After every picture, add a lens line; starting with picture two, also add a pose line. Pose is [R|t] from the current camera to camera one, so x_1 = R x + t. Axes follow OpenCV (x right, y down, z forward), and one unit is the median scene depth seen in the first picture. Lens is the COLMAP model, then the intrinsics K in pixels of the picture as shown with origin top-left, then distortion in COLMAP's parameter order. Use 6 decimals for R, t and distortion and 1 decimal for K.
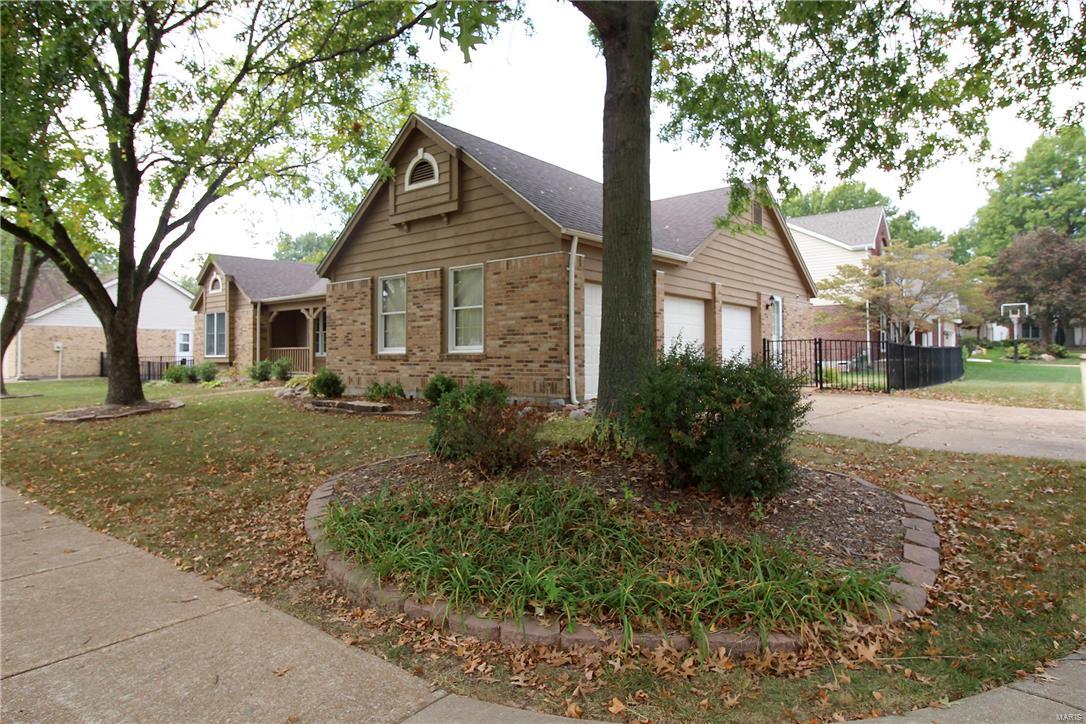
lens RADIAL K [[622.8, 0, 543.9], [0, 622.8, 361.1], [0, 0, 1]] dist [0.004694, 0.000215]
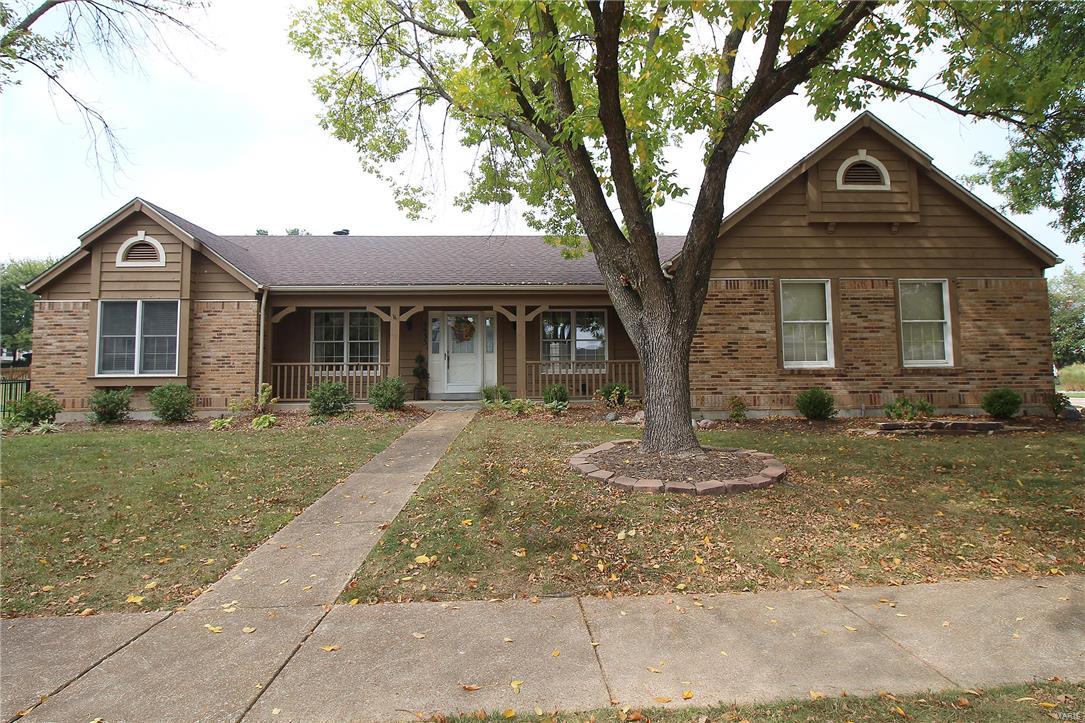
lens RADIAL K [[515.4, 0, 539.1], [0, 515.4, 351.5], [0, 0, 1]] dist [-0.004521, -0.000126]
pose [[0.757113, 0.026278, 0.652755, -1.087885], [0.010769, 0.998553, -0.052689, -0.001234], [-0.653195, 0.046921, 0.755734, 0.763423]]
